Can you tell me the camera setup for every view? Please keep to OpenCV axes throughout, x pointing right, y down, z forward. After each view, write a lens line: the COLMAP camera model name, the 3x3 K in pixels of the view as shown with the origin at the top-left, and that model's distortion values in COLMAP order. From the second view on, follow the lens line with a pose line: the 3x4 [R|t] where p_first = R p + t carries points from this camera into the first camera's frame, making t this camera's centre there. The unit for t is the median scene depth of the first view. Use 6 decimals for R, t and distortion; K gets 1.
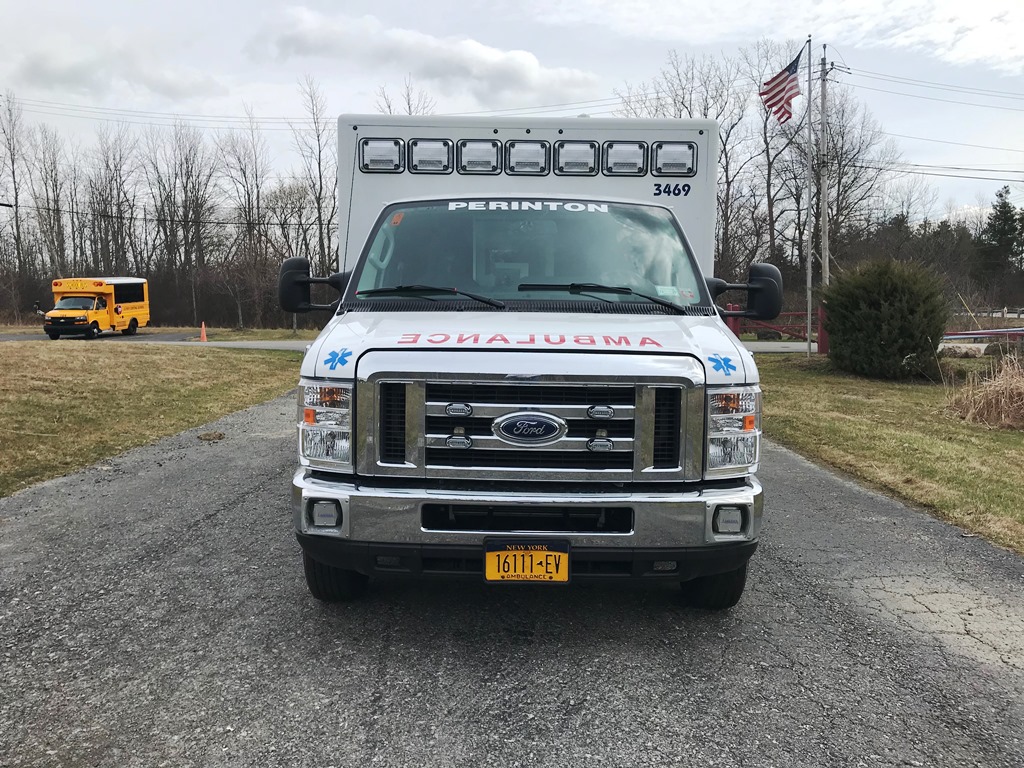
lens RADIAL K [[833.0, 0, 511.7], [0, 833.0, 383.8], [0, 0, 1]] dist [0.047859, -0.085271]
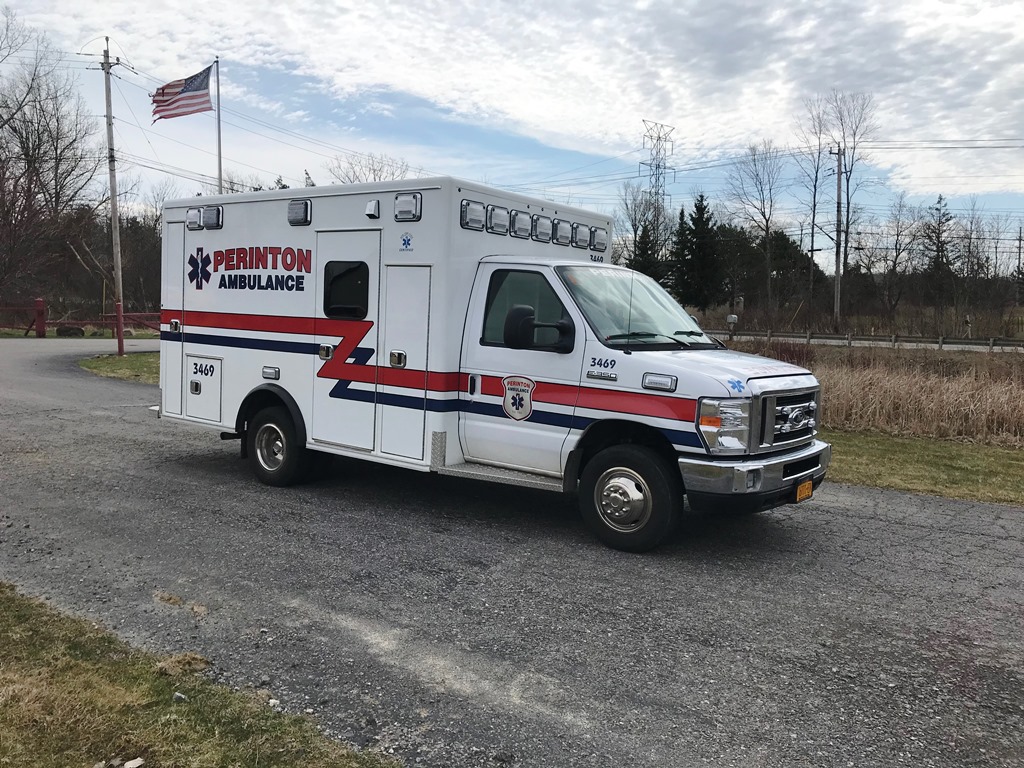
lens RADIAL K [[833.0, 0, 510.4], [0, 833.0, 382.5], [0, 0, 1]] dist [0.047859, -0.085271]
pose [[0.609558, -0.047328, 0.791328, -1.099688], [0.039846, 0.998784, 0.029042, -0.063041], [-0.791740, 0.013829, 0.610702, 0.218229]]
